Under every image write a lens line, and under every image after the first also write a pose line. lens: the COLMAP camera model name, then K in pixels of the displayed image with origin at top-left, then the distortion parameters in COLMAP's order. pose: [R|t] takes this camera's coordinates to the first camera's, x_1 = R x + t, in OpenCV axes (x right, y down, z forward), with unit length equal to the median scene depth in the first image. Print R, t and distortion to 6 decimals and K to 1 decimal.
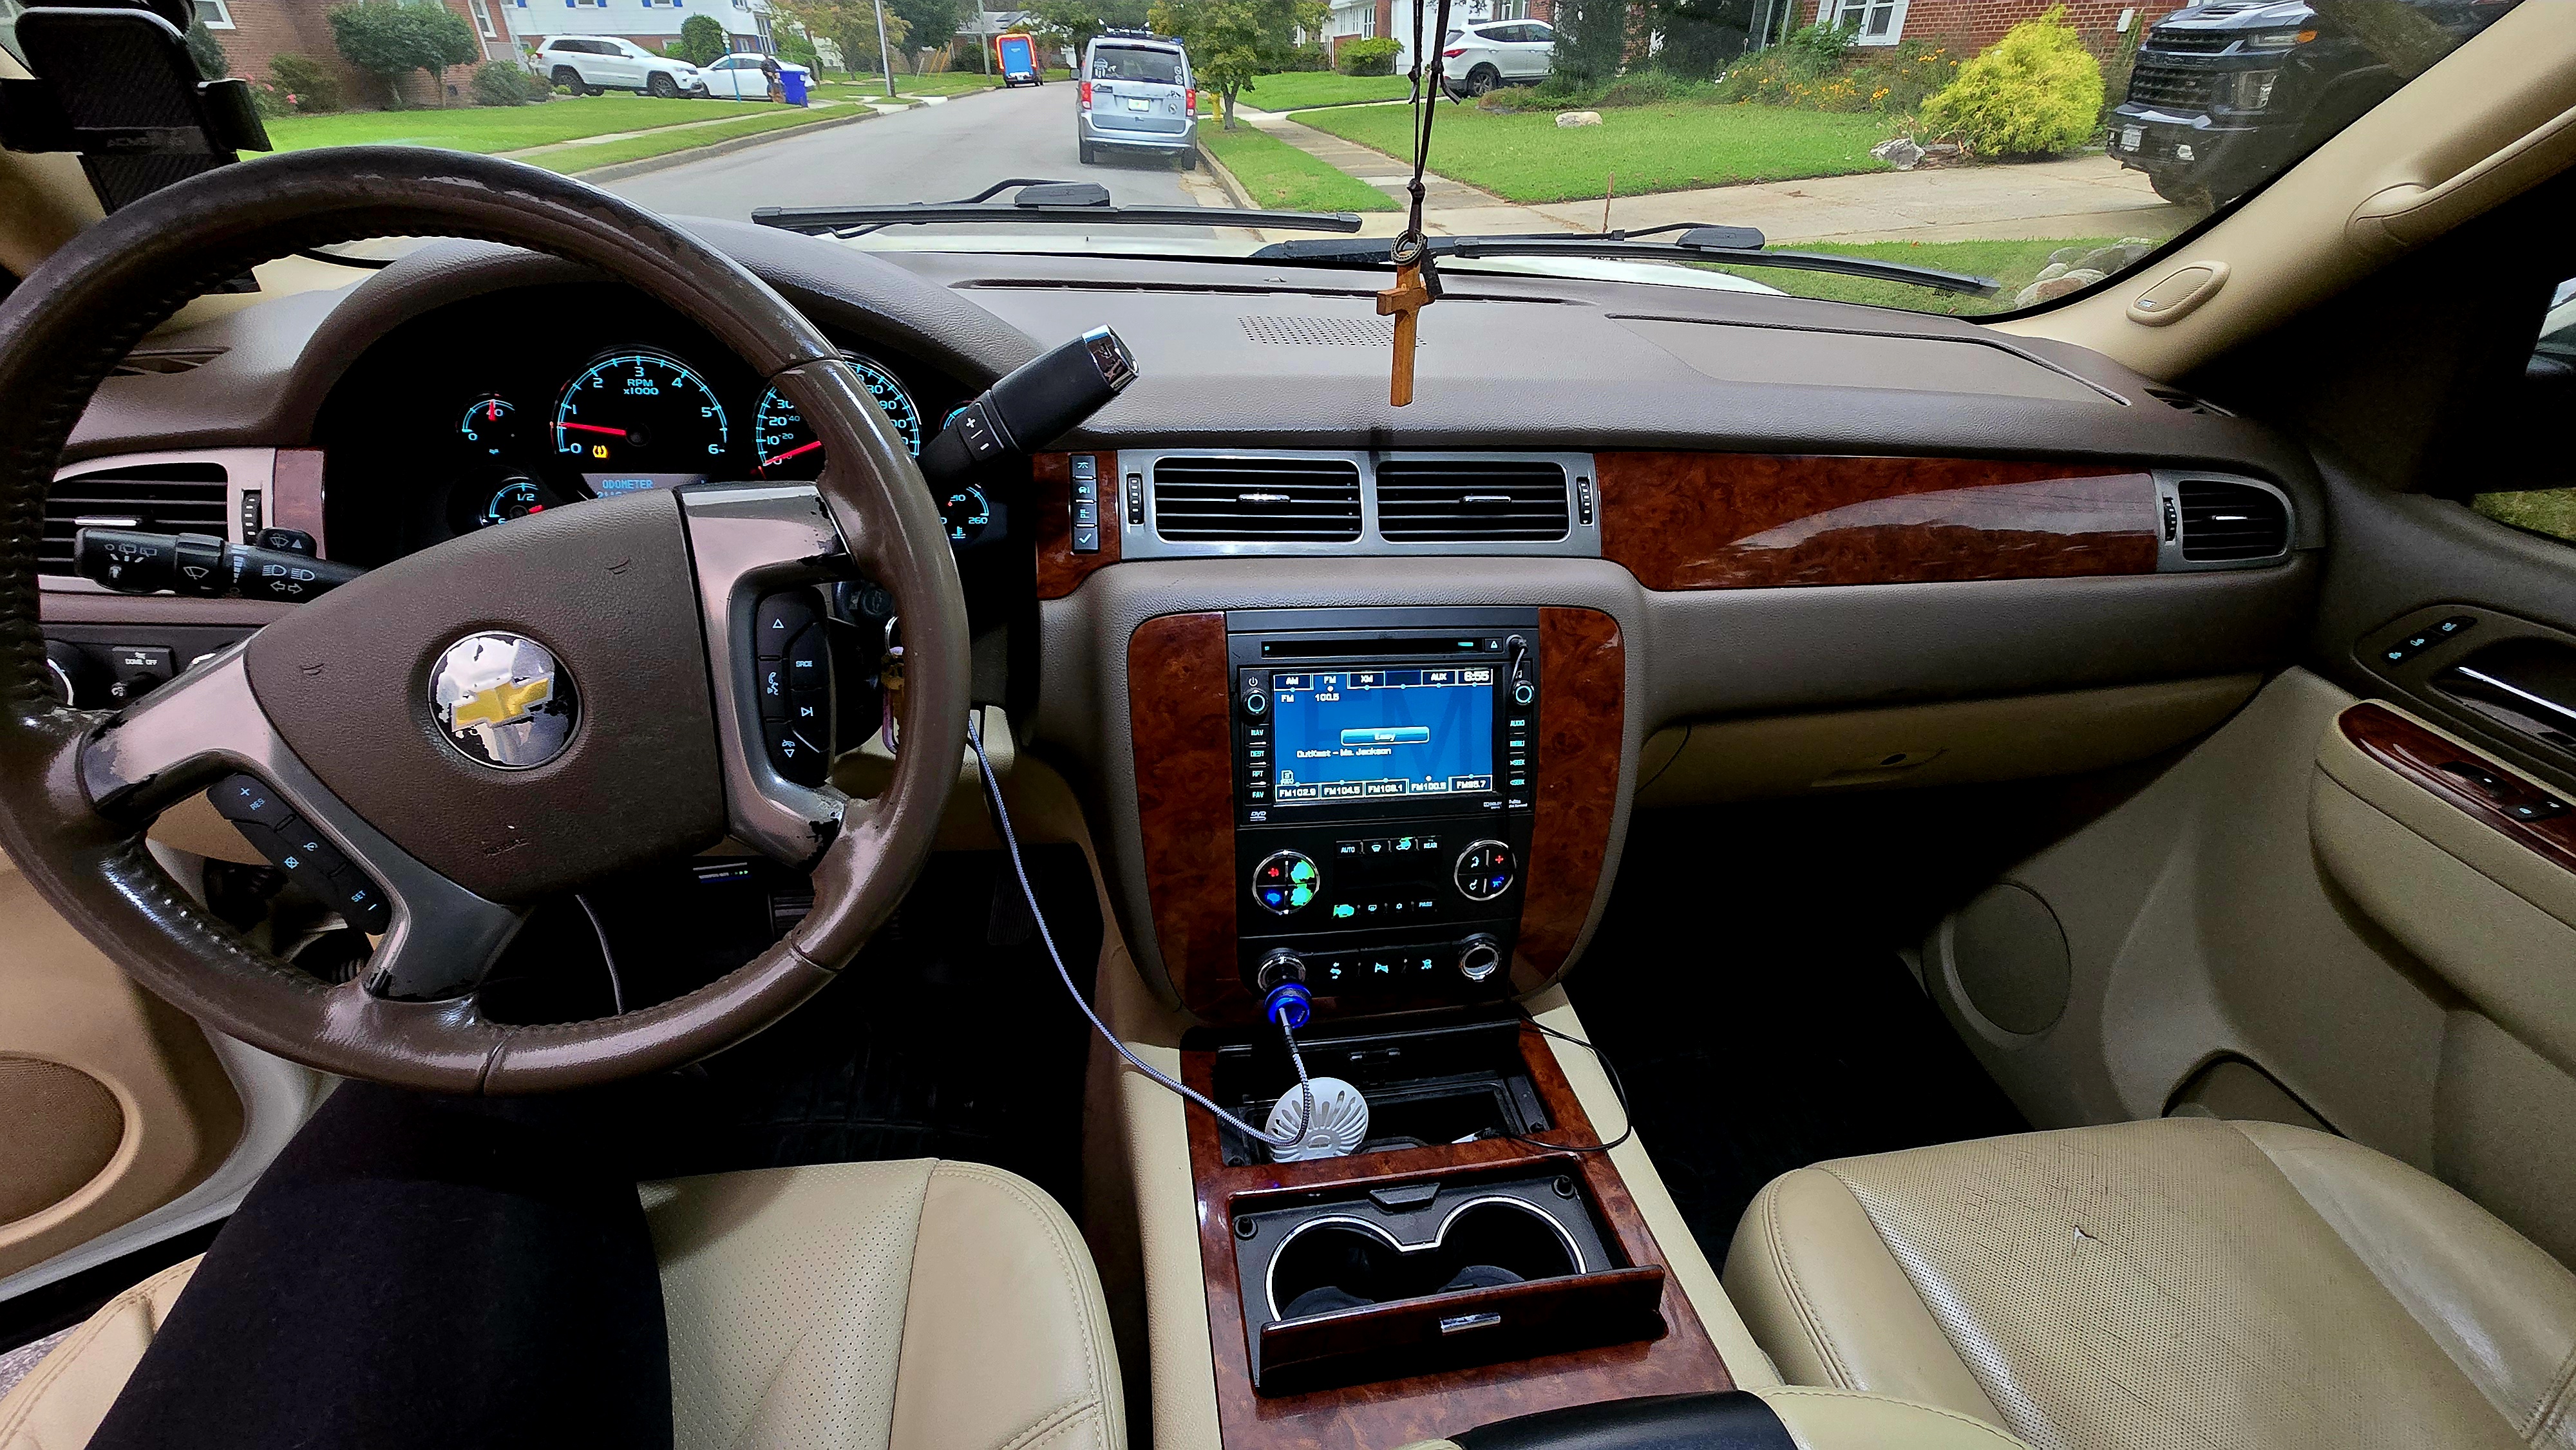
lens RADIAL K [[1061.4, 0, 1264.3], [0, 1061.4, 730.7], [0, 0, 1]] dist [0.001340, -0.001508]
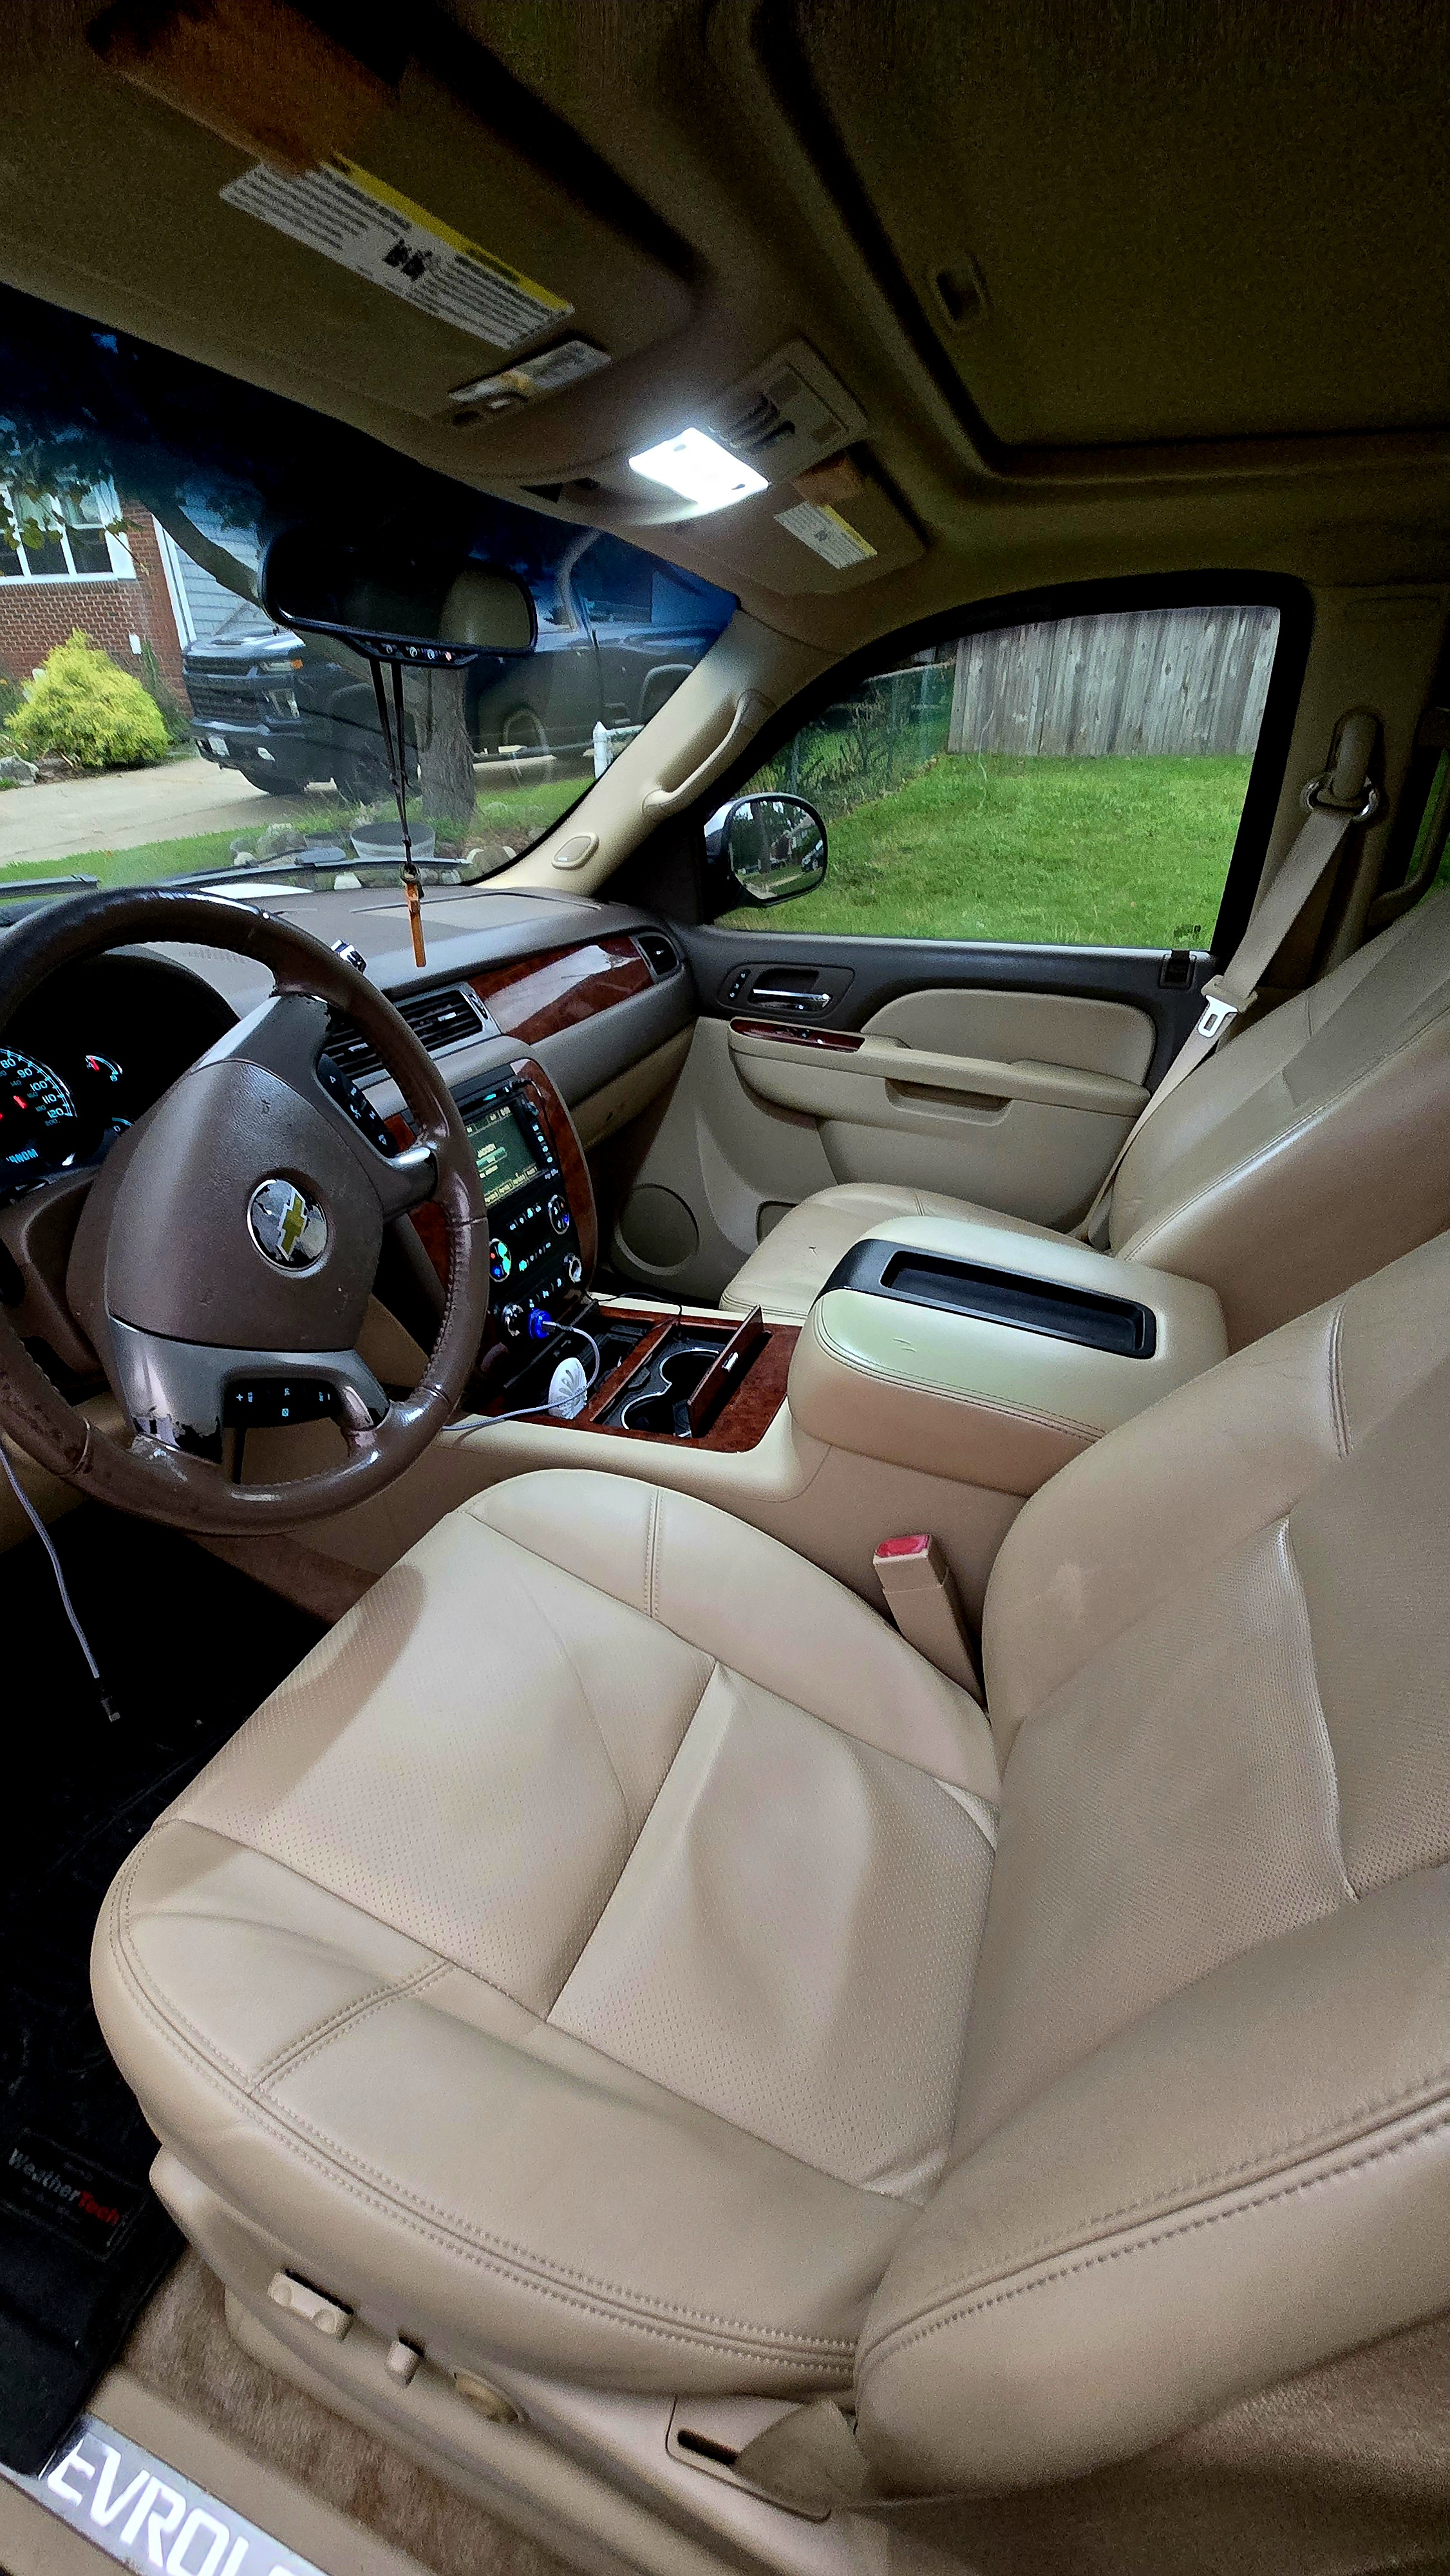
lens RADIAL K [[1061.4, 0, 708.2], [0, 1061.4, 1288.1], [0, 0, 1]] dist [0.001340, -0.001508]
pose [[0.510010, -0.429310, 0.745374, -0.964293], [0.459087, 0.868660, 0.186196, 0.024769], [-0.727413, 0.247230, 0.640116, -0.235411]]
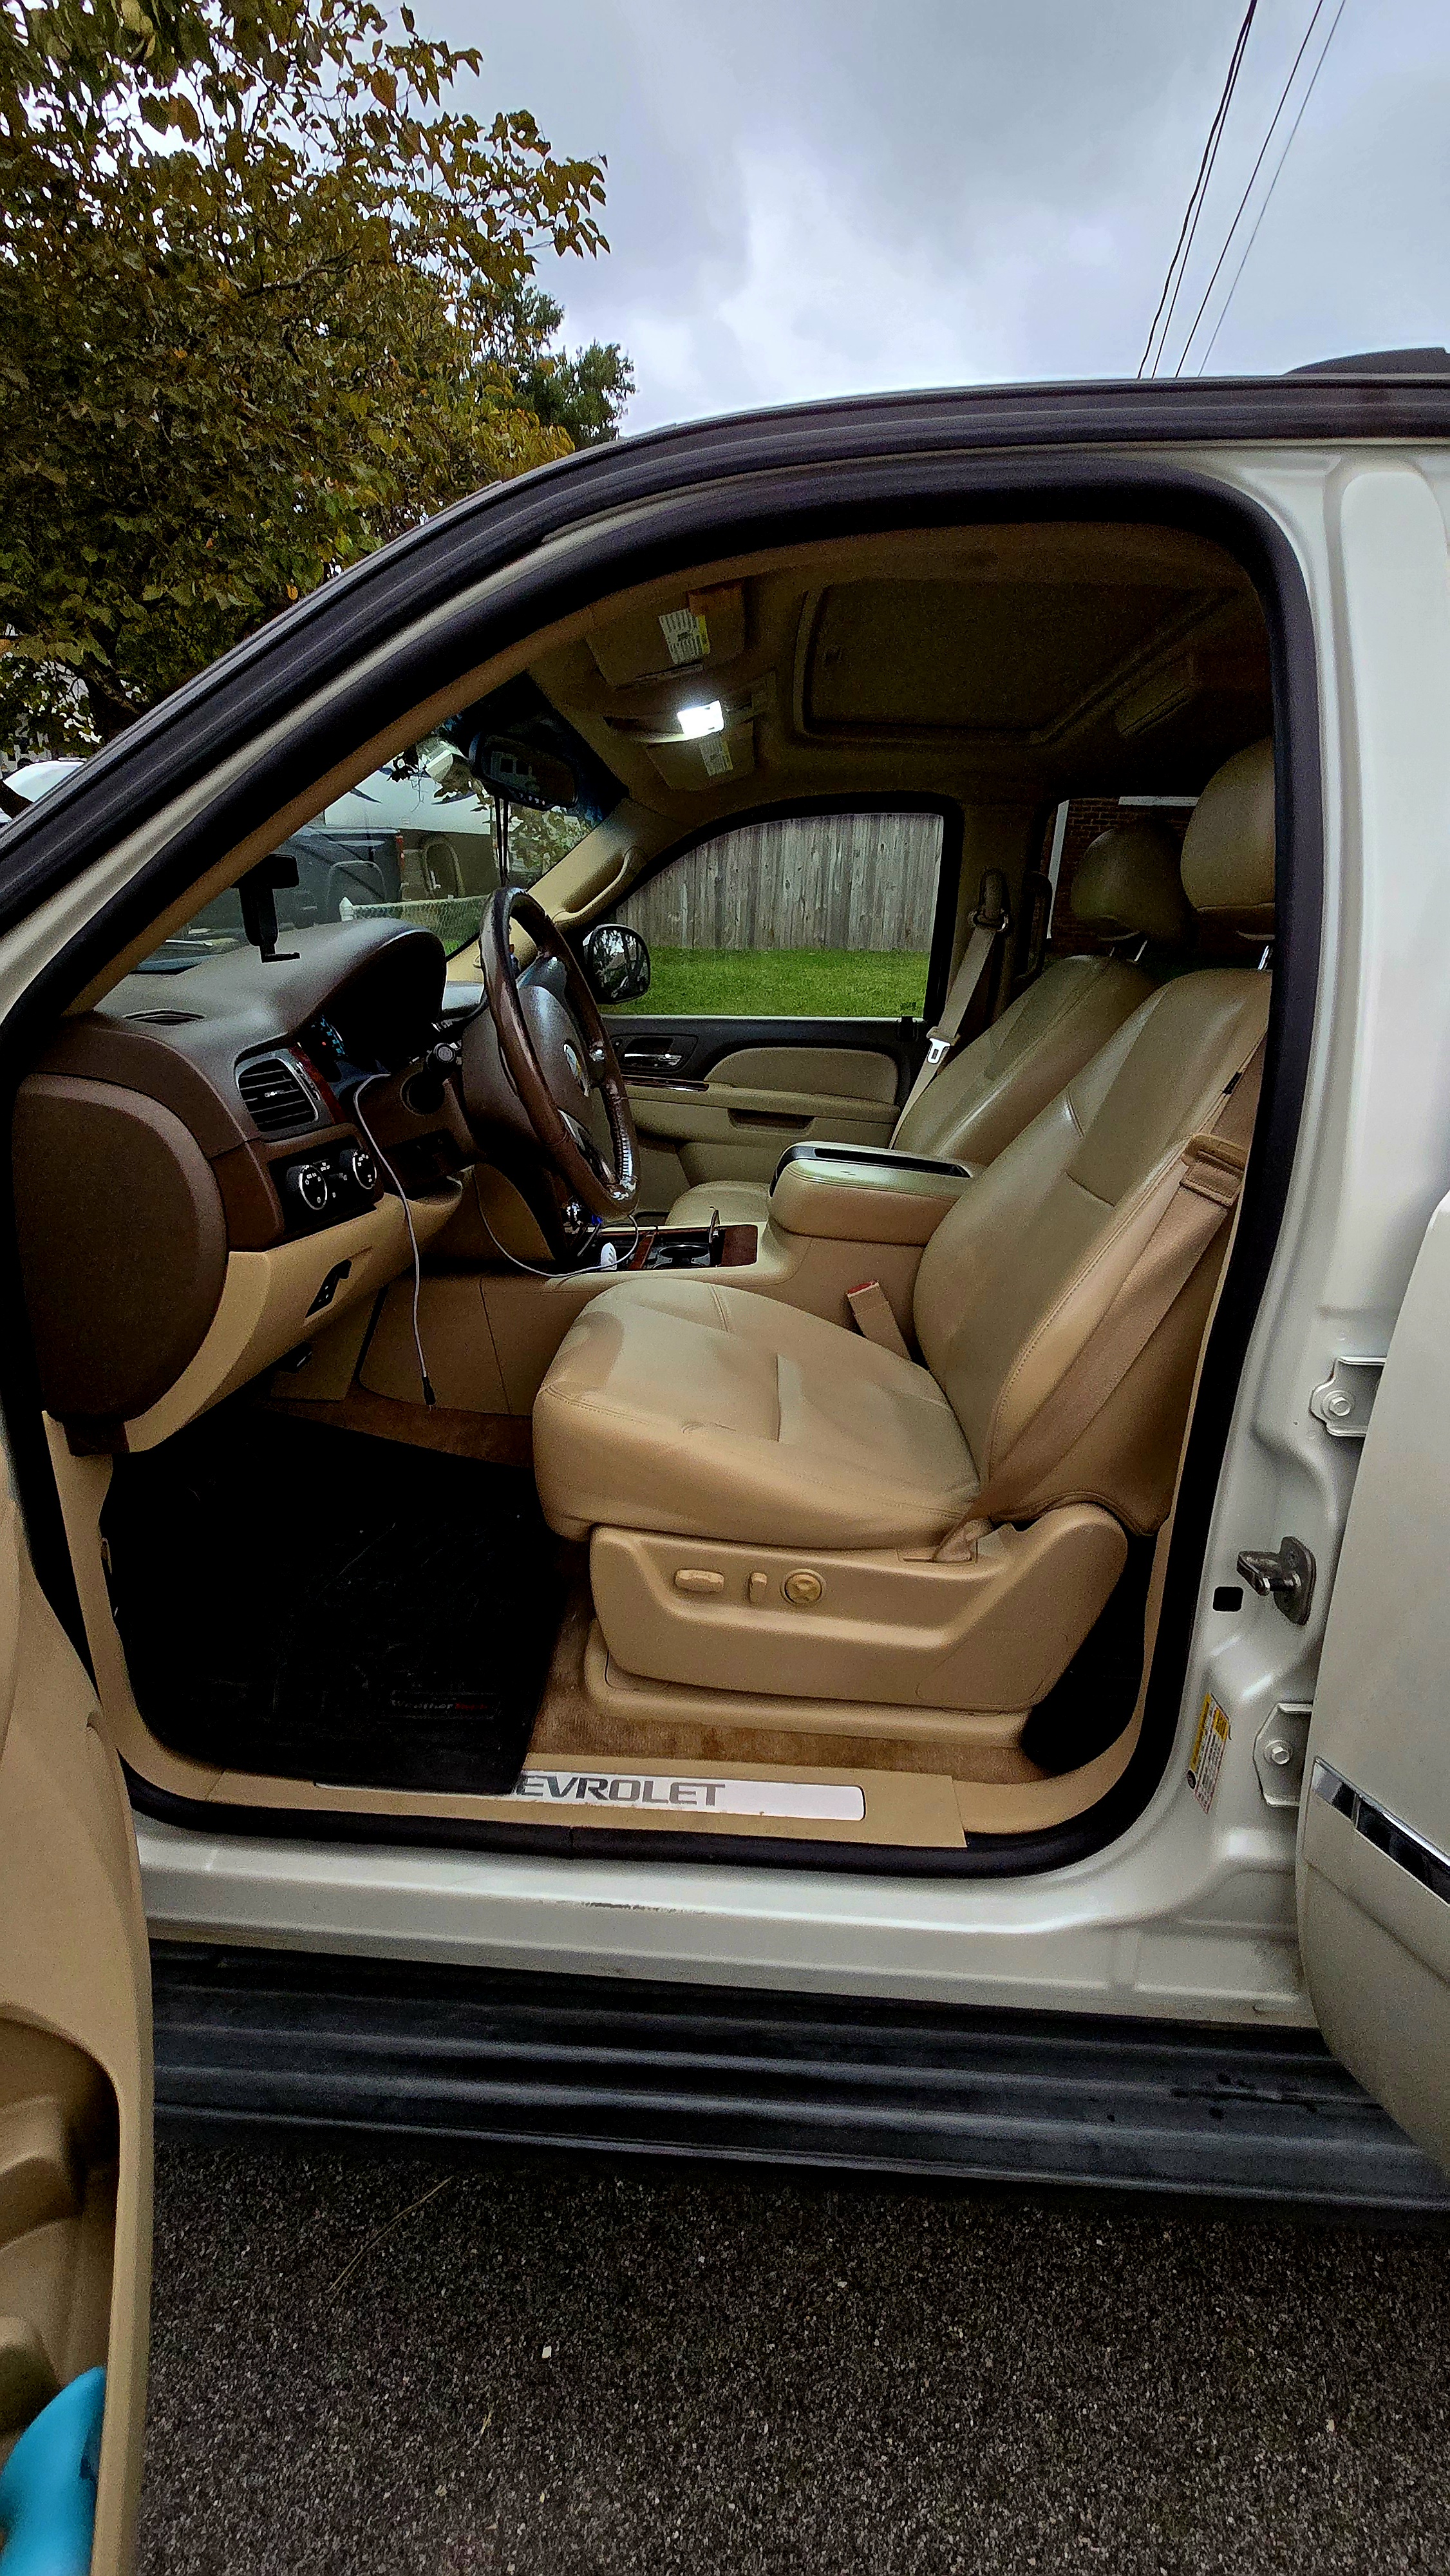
lens RADIAL K [[1061.4, 0, 716.7], [0, 1061.4, 1289.2], [0, 0, 1]] dist [0.001340, -0.001508]
pose [[0.218621, -0.330515, 0.918131, -2.101753], [0.489762, 0.850965, 0.189716, 0.070950], [-0.844001, 0.408190, 0.347912, -0.034366]]
